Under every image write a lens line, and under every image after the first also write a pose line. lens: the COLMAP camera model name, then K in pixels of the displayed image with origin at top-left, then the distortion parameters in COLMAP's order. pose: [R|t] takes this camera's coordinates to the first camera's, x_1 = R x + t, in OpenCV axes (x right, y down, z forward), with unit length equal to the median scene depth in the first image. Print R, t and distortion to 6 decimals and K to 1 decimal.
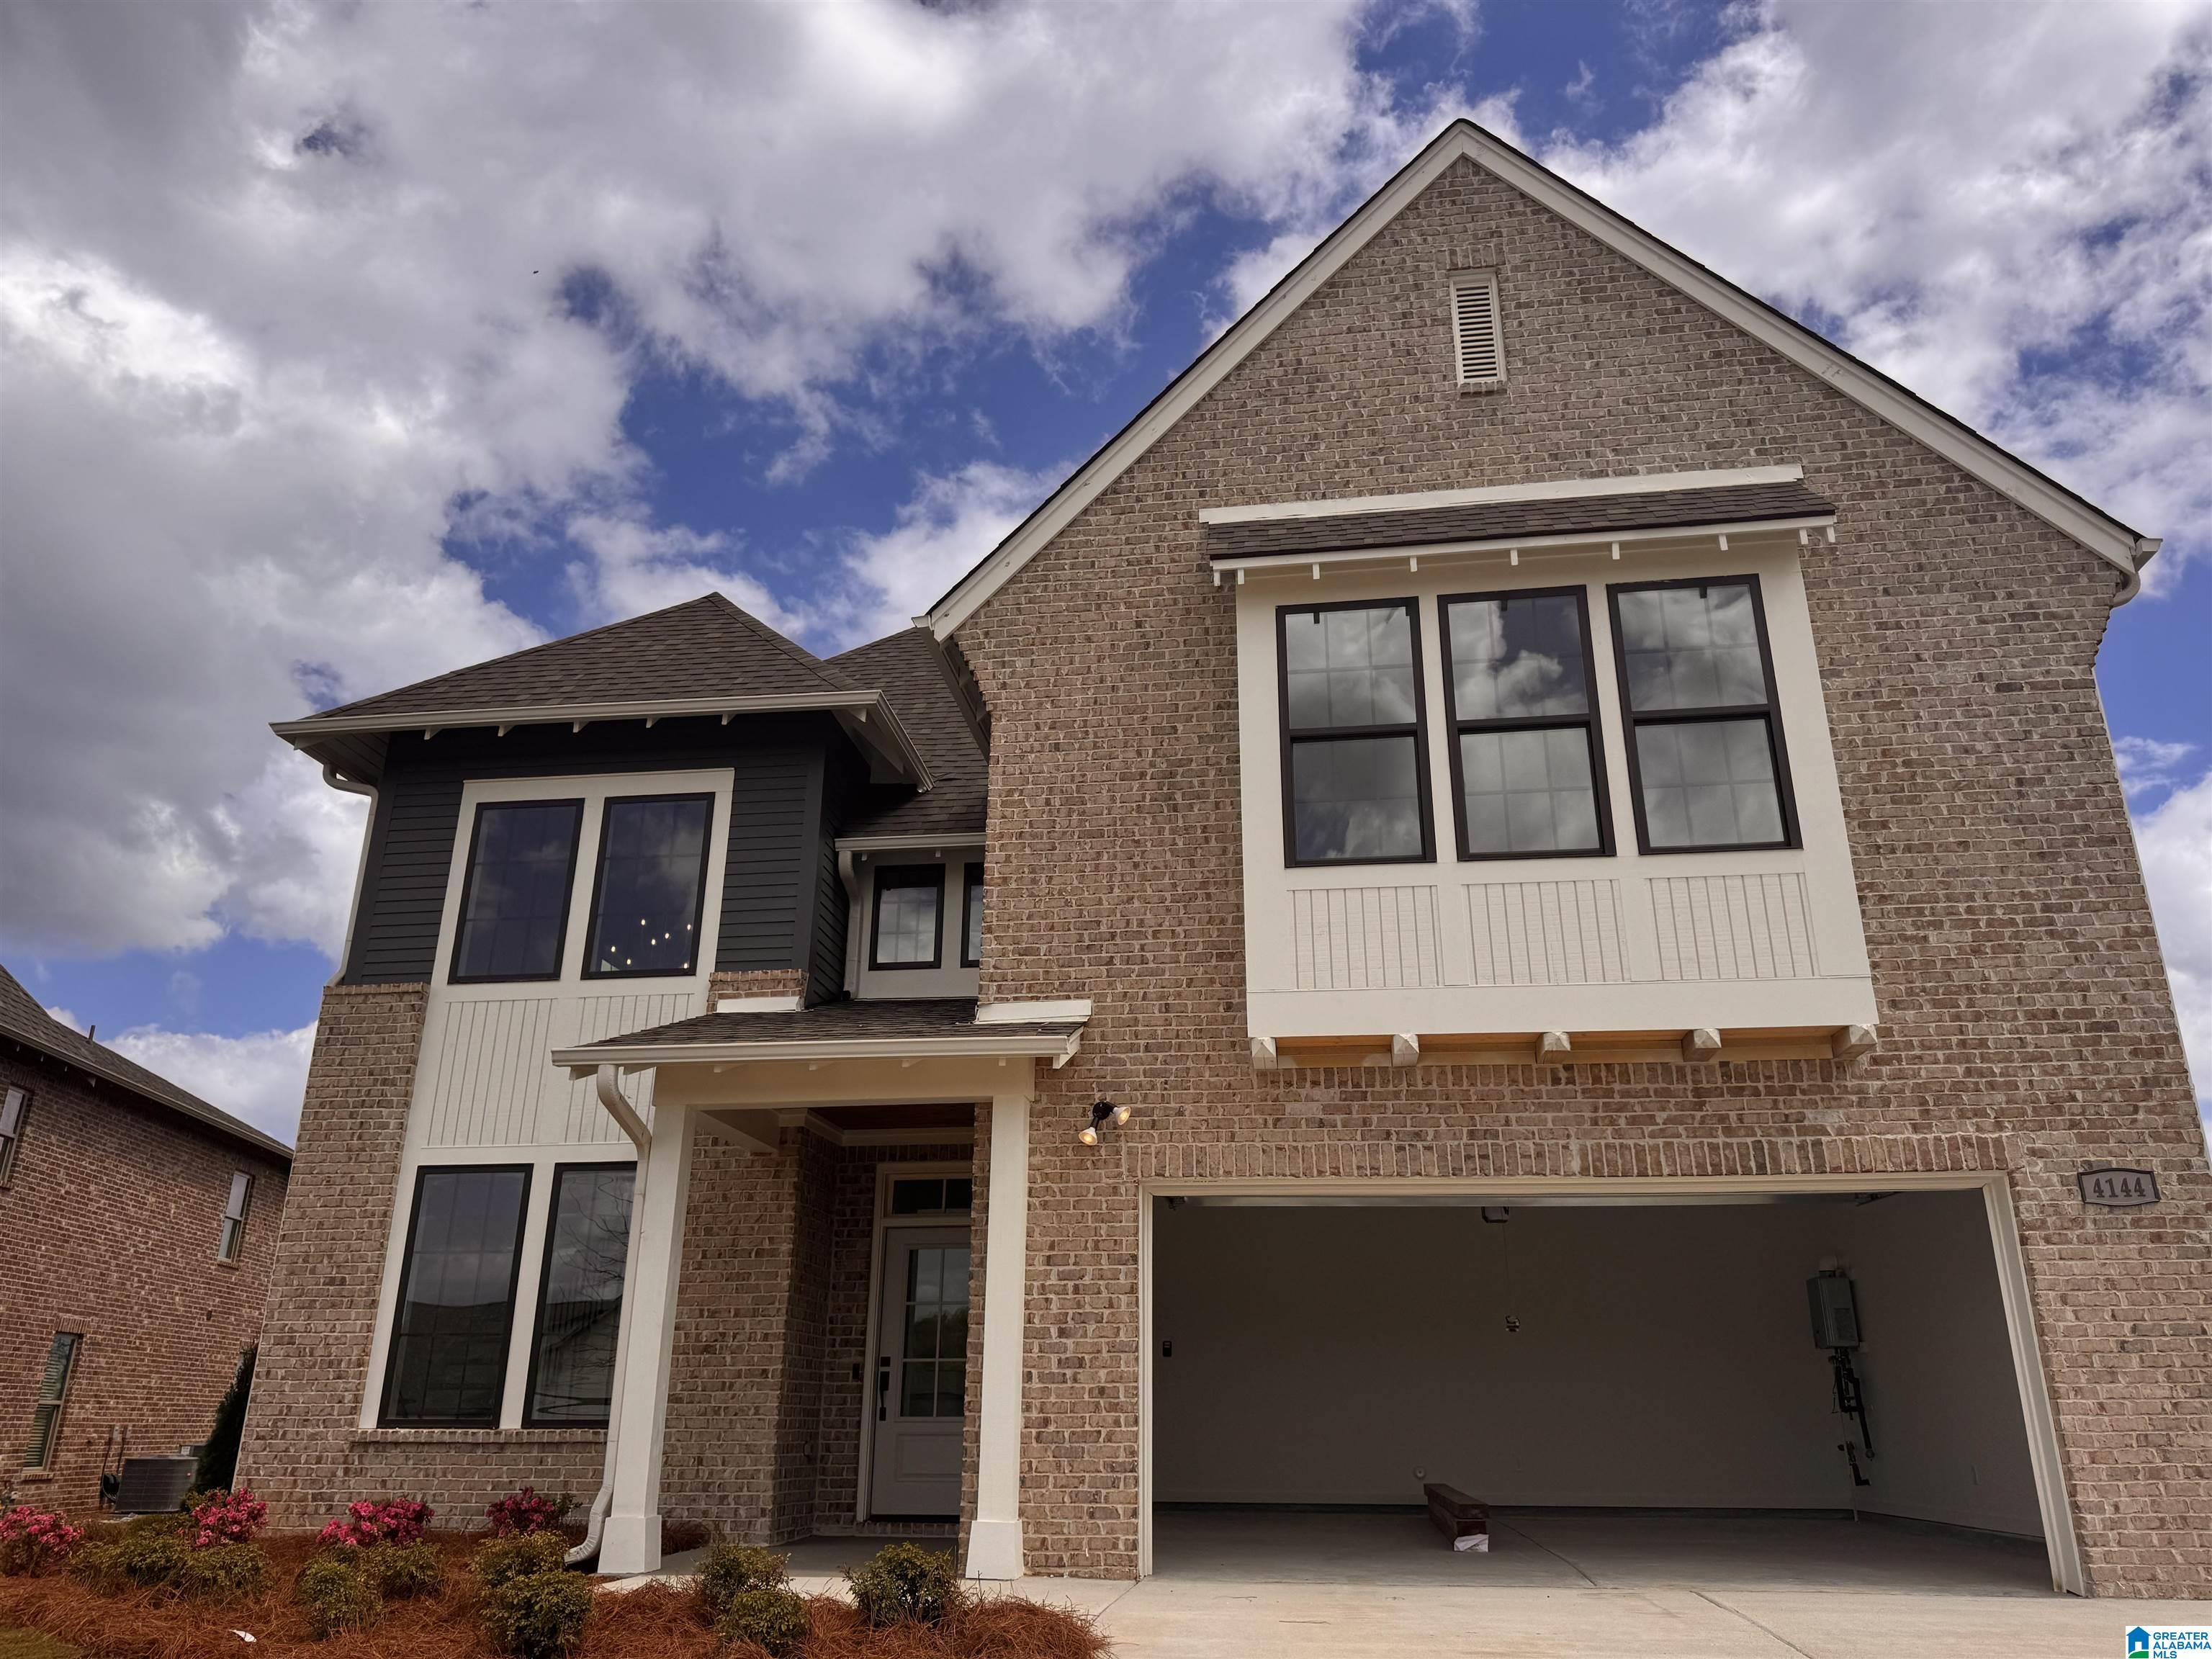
lens RADIAL K [[1572.5, 0, 1105.5], [0, 1572.5, 825.5], [0, 0, 1]] dist [0.032813, -0.035088]
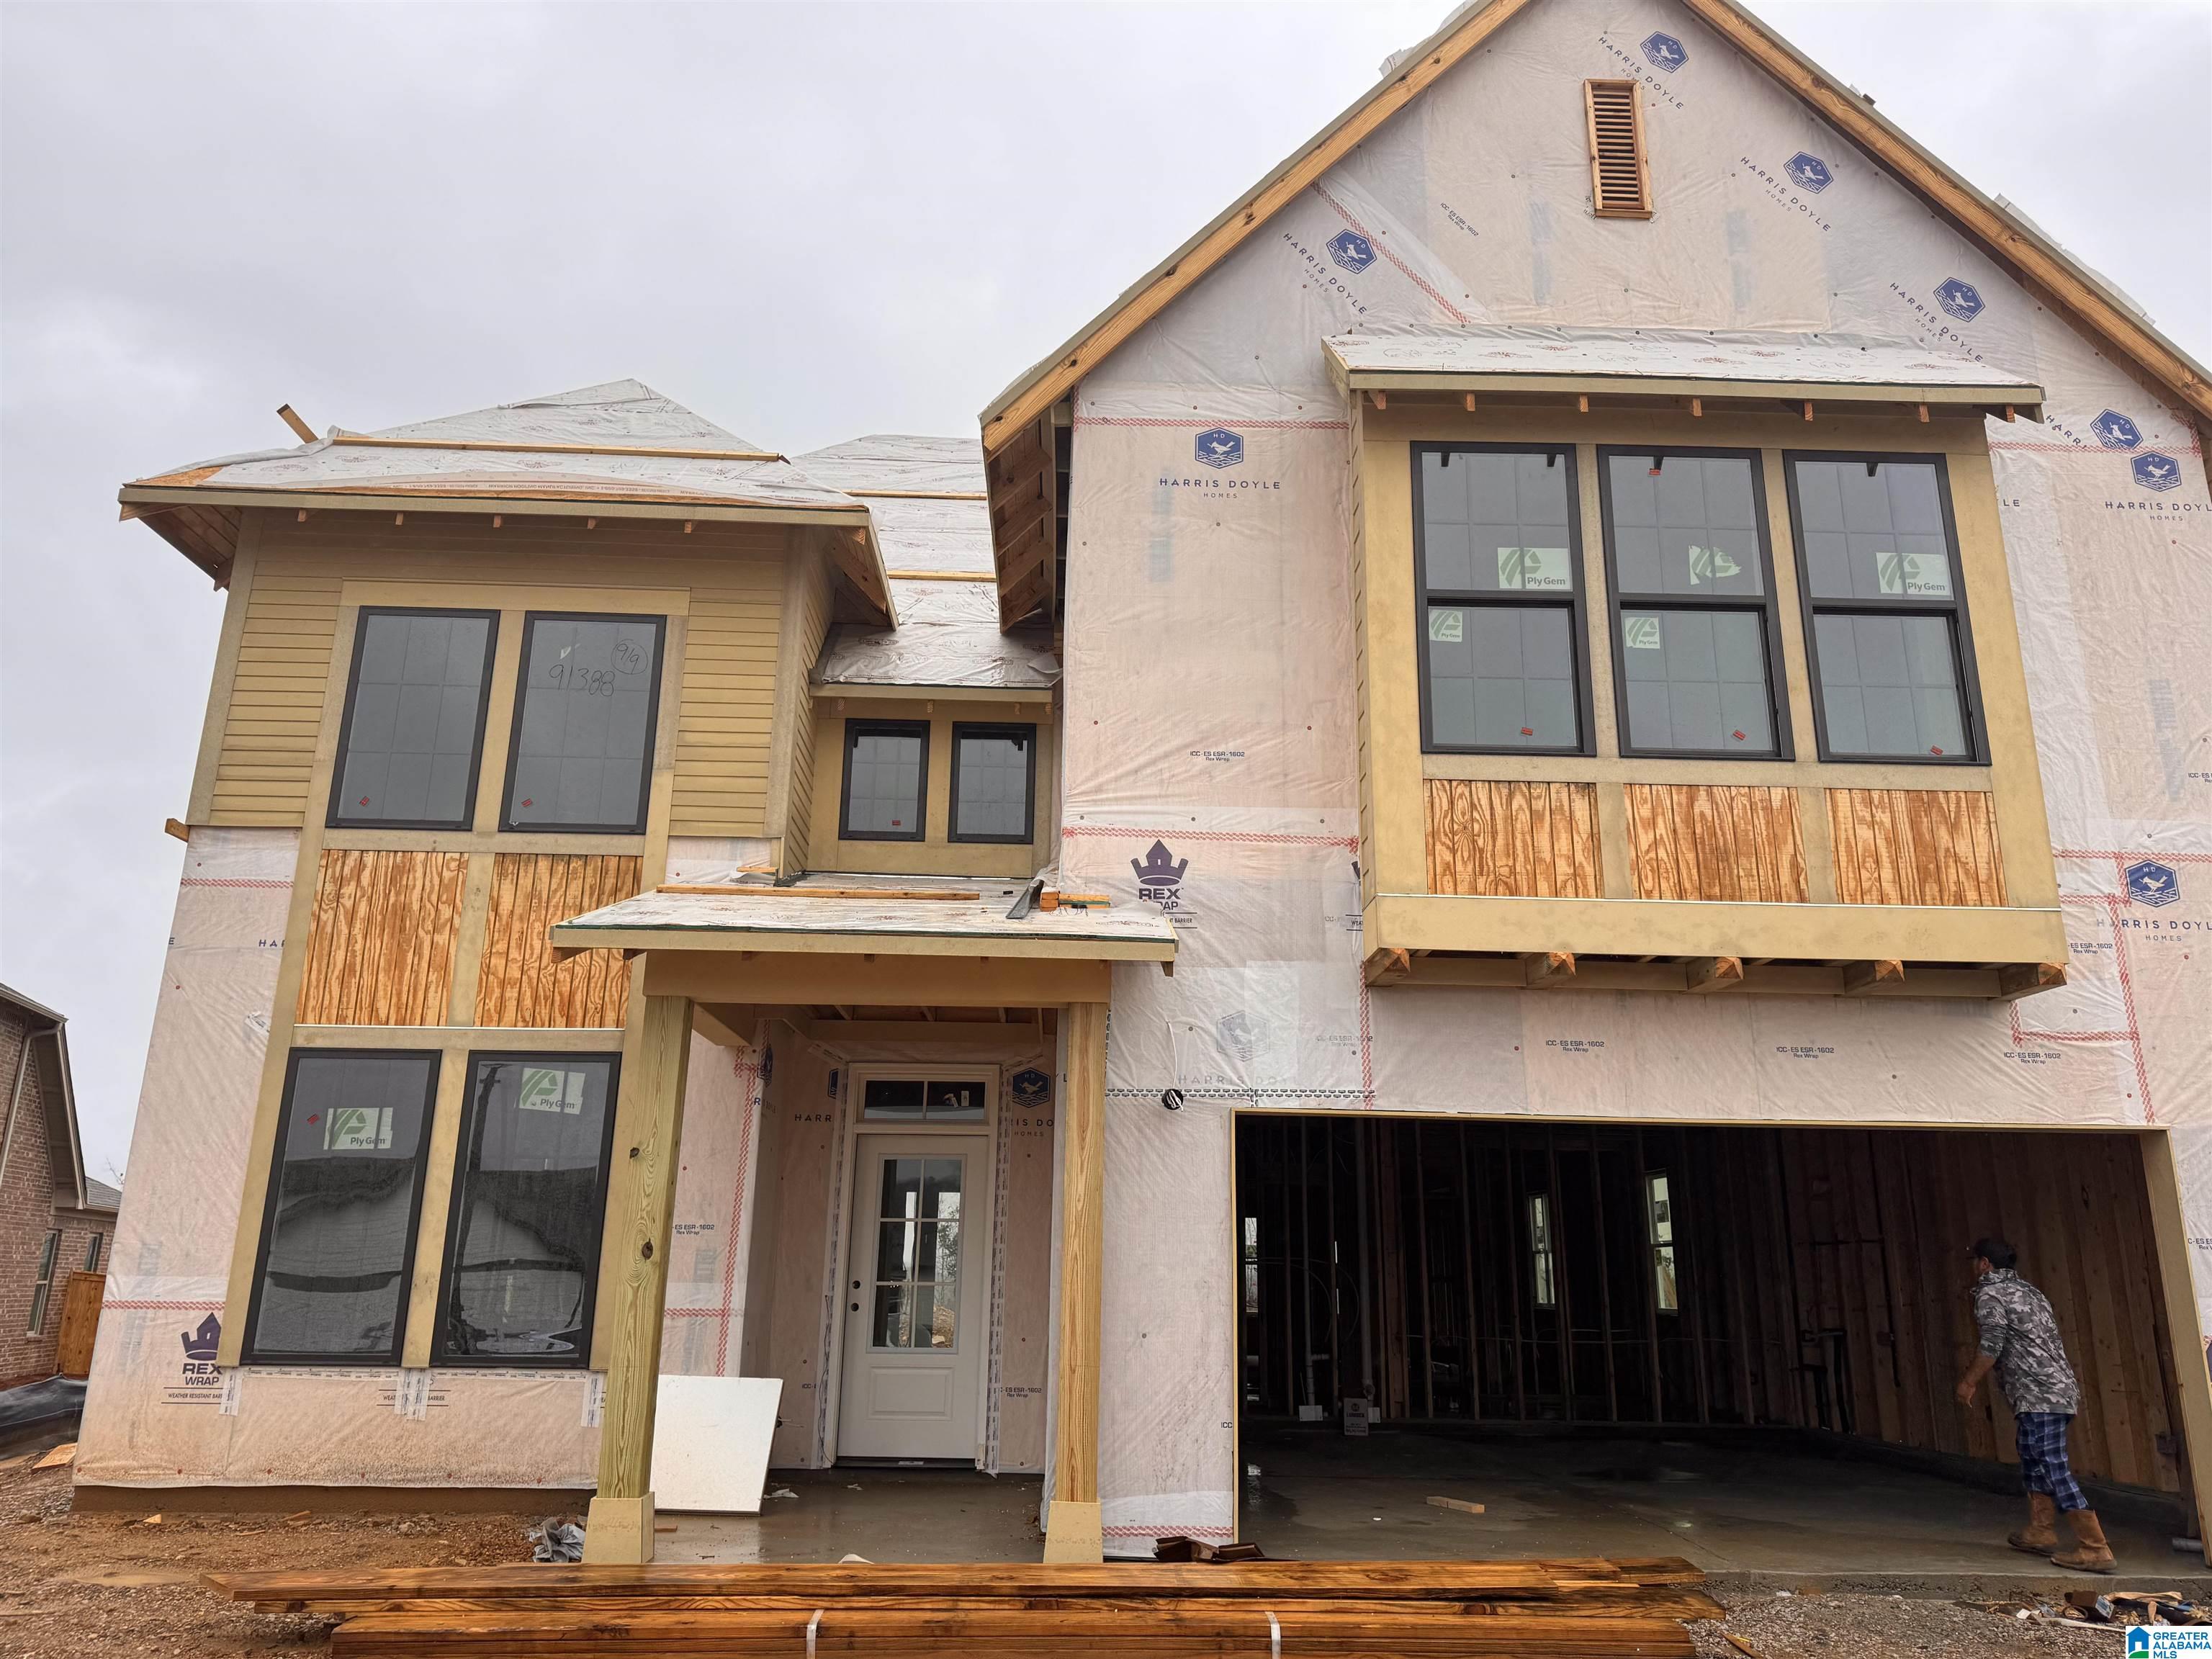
lens RADIAL K [[1572.5, 0, 1103.9], [0, 1572.5, 845.5], [0, 0, 1]] dist [0.032813, -0.035088]
pose [[0.986610, 0.053557, 0.154052, -0.173345], [-0.067950, 0.993645, 0.089737, 0.012086], [-0.148267, -0.099004, 0.983979, 0.167938]]
